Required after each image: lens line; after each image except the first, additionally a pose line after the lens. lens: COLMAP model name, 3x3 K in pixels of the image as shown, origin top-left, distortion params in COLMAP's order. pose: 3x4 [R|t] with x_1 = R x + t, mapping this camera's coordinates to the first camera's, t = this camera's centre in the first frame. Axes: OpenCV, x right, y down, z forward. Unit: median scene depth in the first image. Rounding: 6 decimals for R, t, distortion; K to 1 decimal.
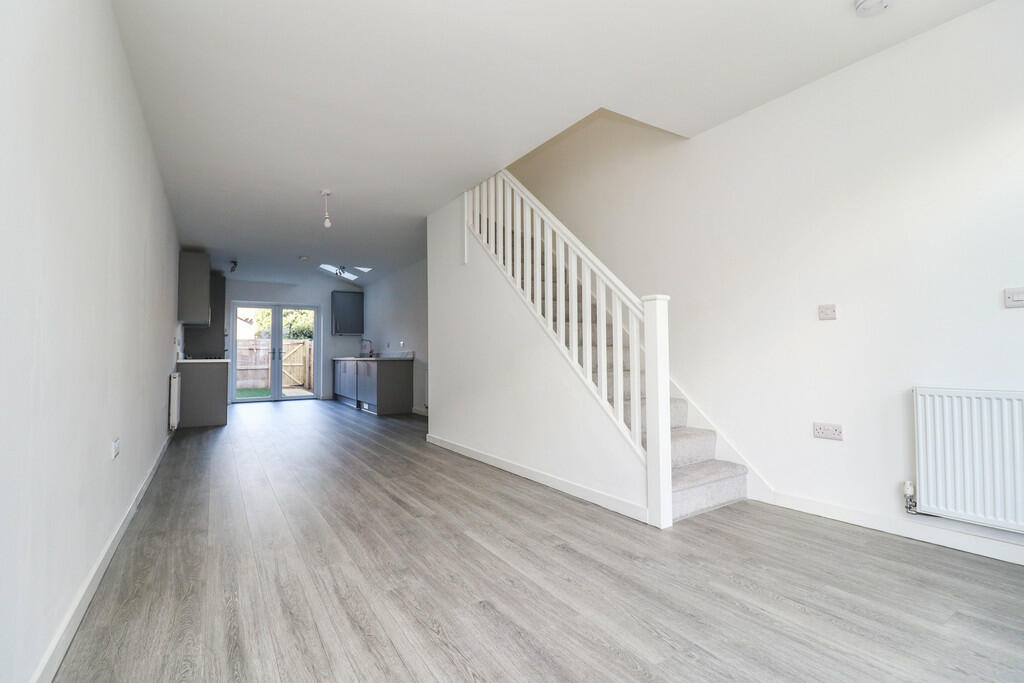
lens RADIAL K [[483.4, 0, 549.5], [0, 483.4, 344.0], [0, 0, 1]] dist [-0.024771, -0.000046]
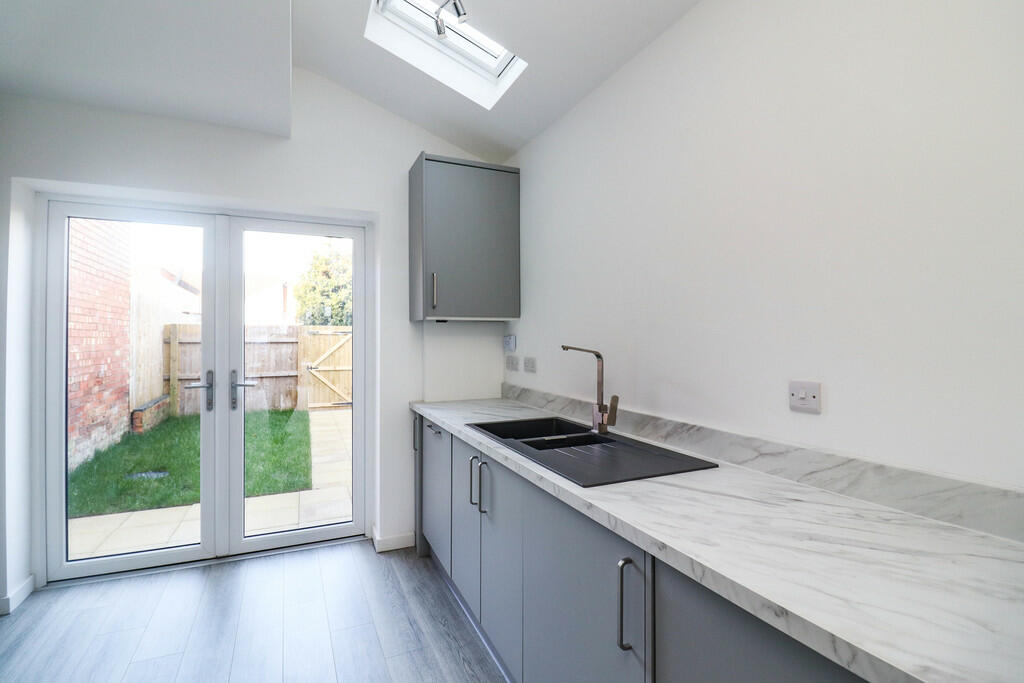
lens RADIAL K [[484.8, 0, 511.6], [0, 484.8, 336.4], [0, 0, 1]] dist [-0.000908, 0.000053]
pose [[0.982079, 0.008958, -0.188259, -0.346909], [-0.005106, 0.999768, 0.020937, -0.016212], [0.188403, -0.019600, 0.981896, 0.743537]]
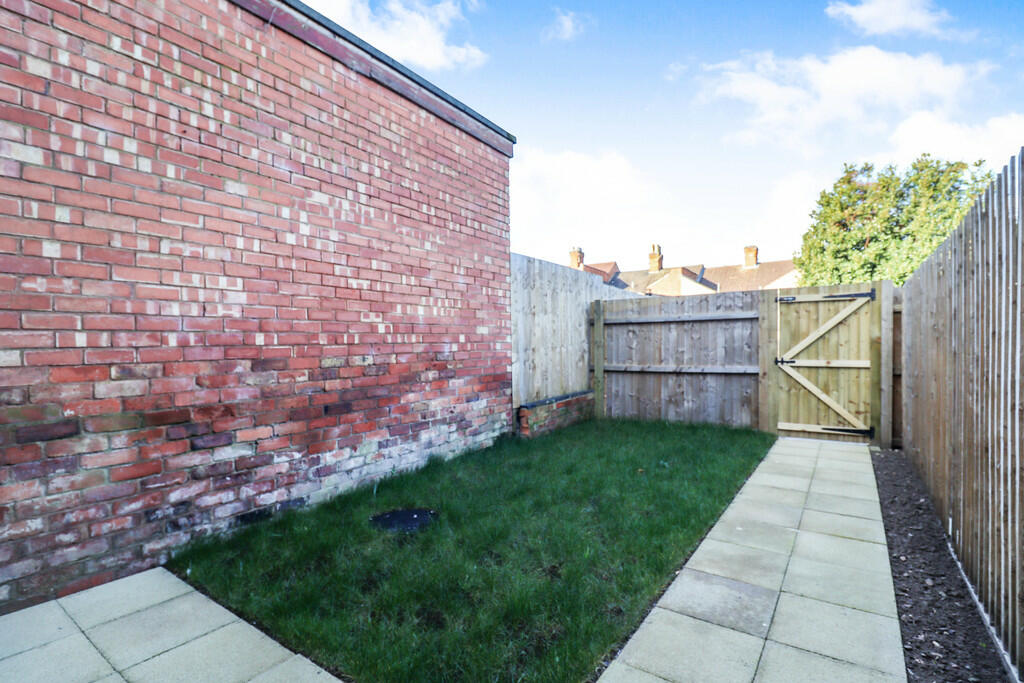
lens RADIAL K [[484.8, 0, 511.6], [0, 484.8, 336.4], [0, 0, 1]] dist [-0.000908, 0.000053]
pose [[0.352605, -0.006051, -0.935753, -0.503234], [0.034099, 0.999398, 0.006386, 0.024833], [0.935151, -0.034160, 0.352599, 1.117242]]
